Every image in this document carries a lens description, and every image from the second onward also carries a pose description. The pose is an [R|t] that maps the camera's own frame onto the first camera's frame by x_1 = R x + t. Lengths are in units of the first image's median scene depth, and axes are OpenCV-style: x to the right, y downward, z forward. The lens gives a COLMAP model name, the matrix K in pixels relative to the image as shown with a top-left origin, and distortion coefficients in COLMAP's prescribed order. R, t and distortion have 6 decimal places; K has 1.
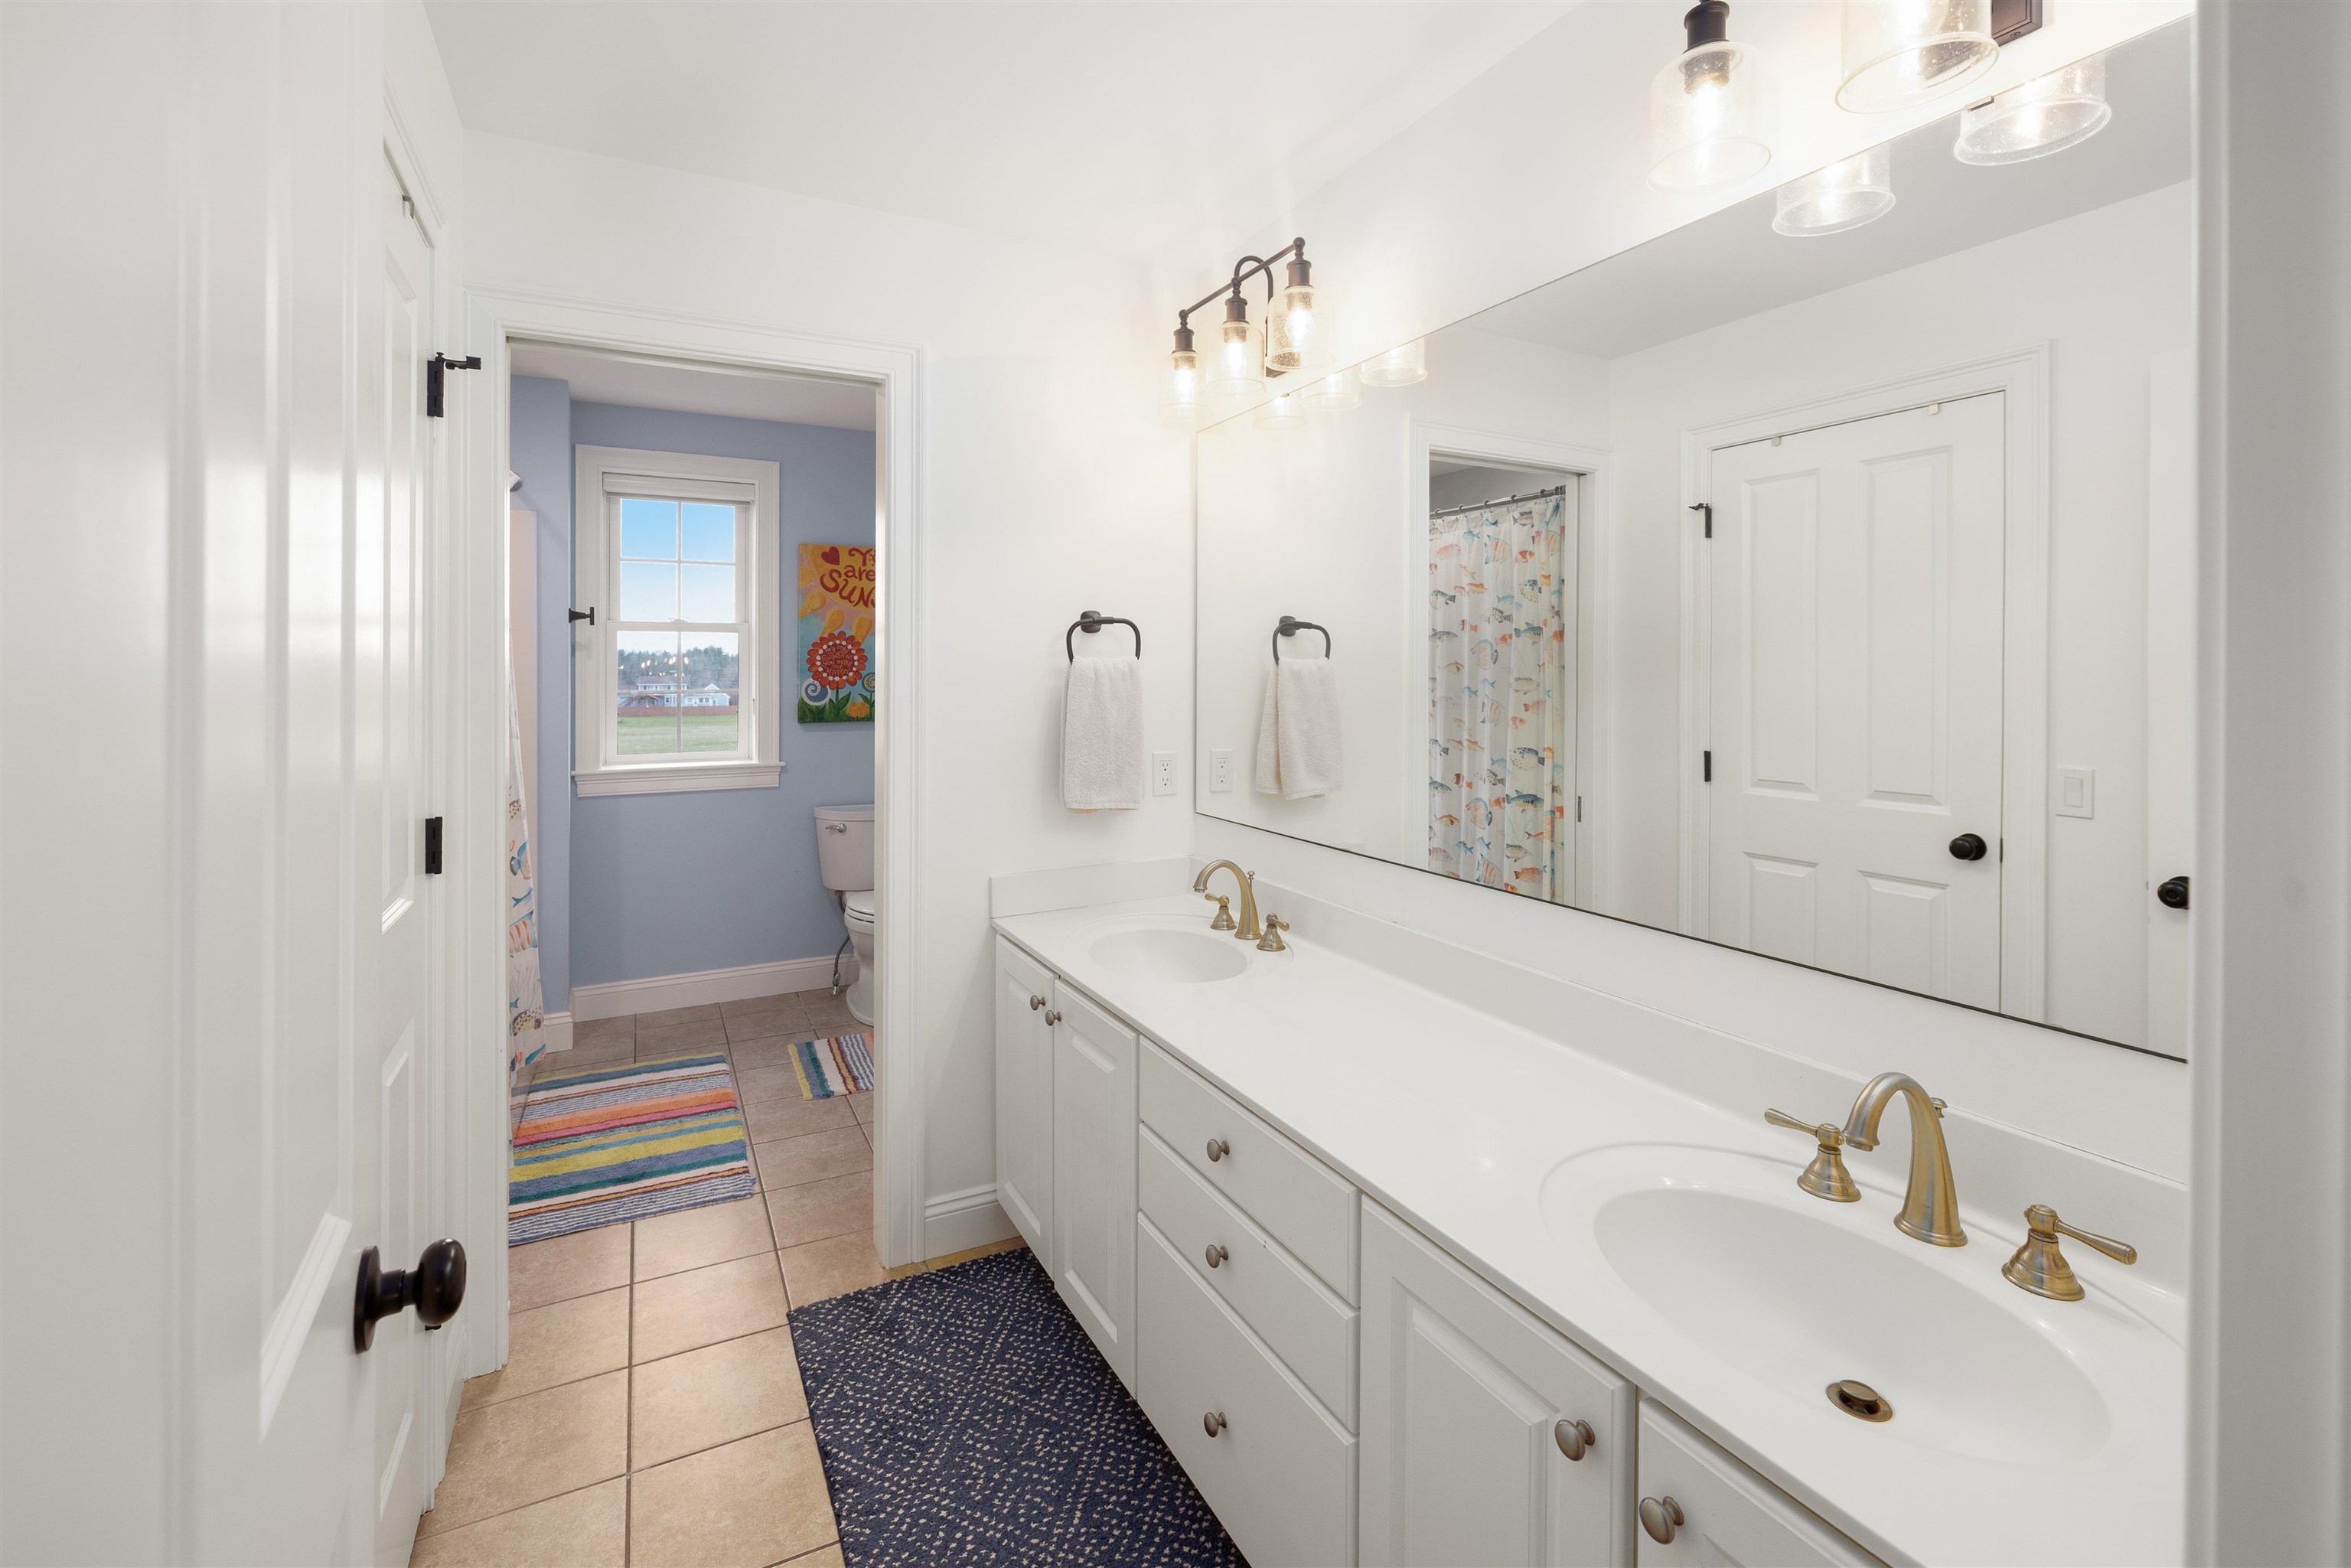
lens RADIAL K [[1037.8, 0, 1173.1], [0, 1037.8, 659.3], [0, 0, 1]] dist [-0.001031, -0.000005]
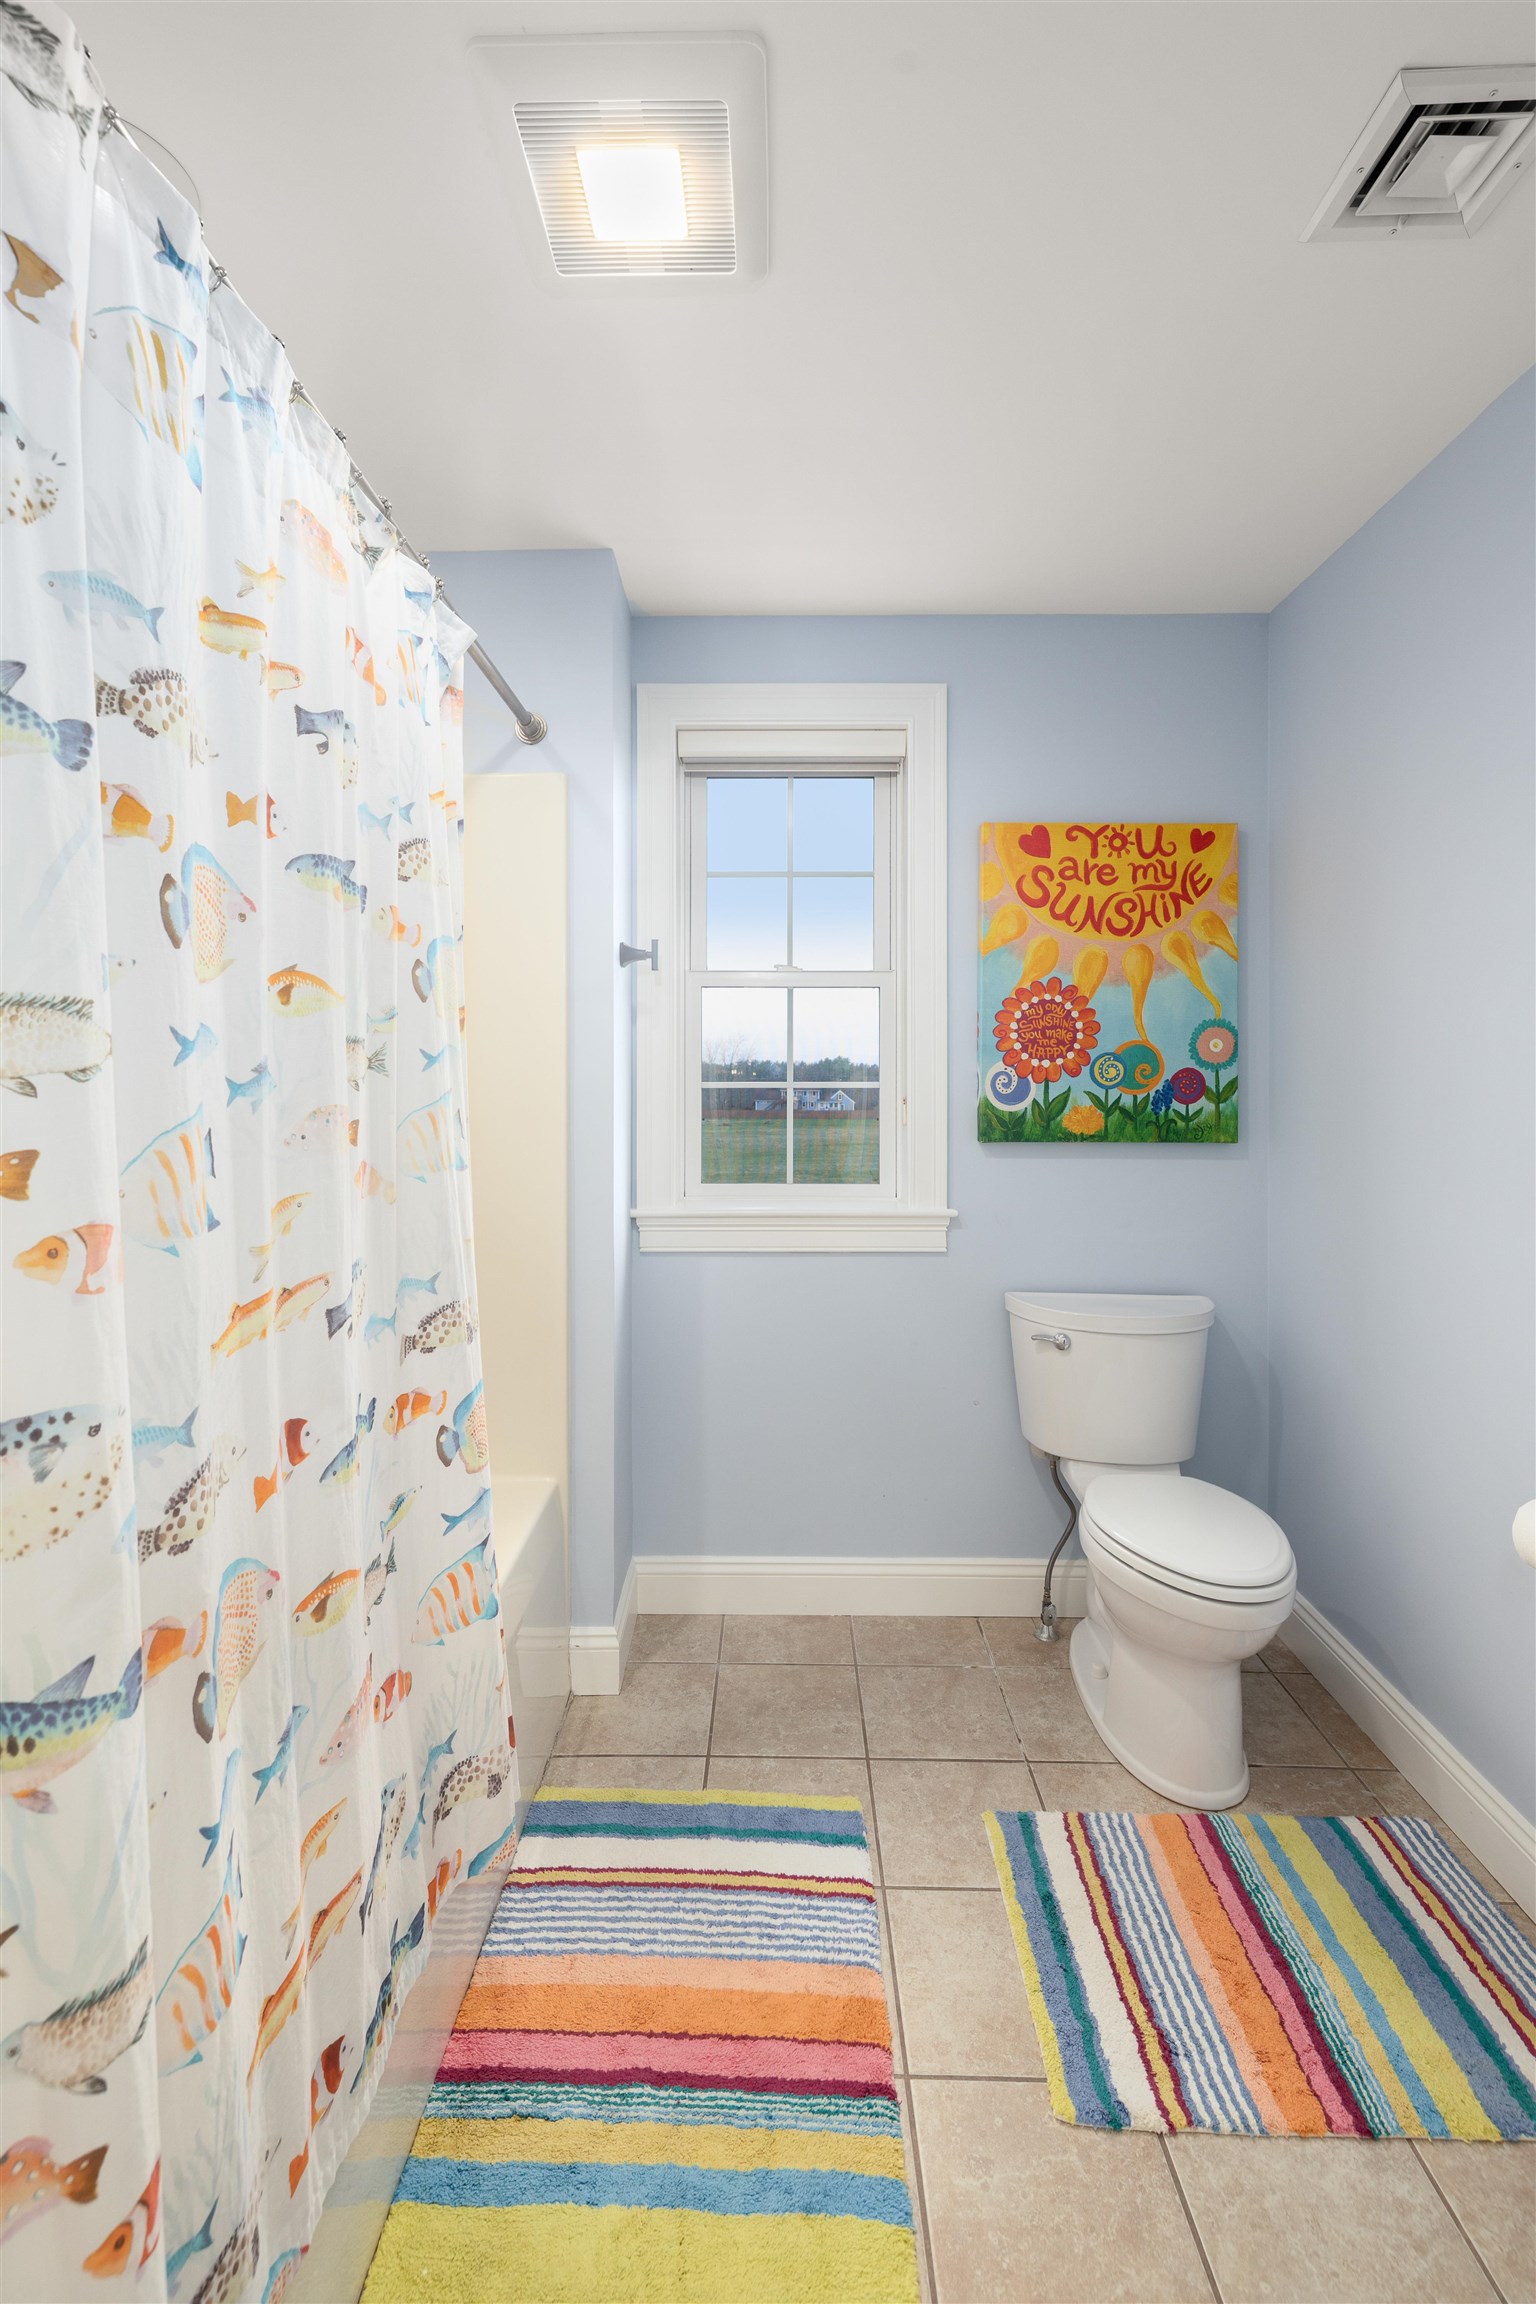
lens RADIAL K [[977.5, 0, 765.8], [0, 977.5, 1069.1], [0, 0, 1]] dist [-0.001647, -0.000127]
pose [[0.881354, -0.000576, -0.472455, -0.221795], [-0.000085, 0.999999, -0.001377, 0.023781], [0.472456, 0.001254, 0.881354, 0.498117]]
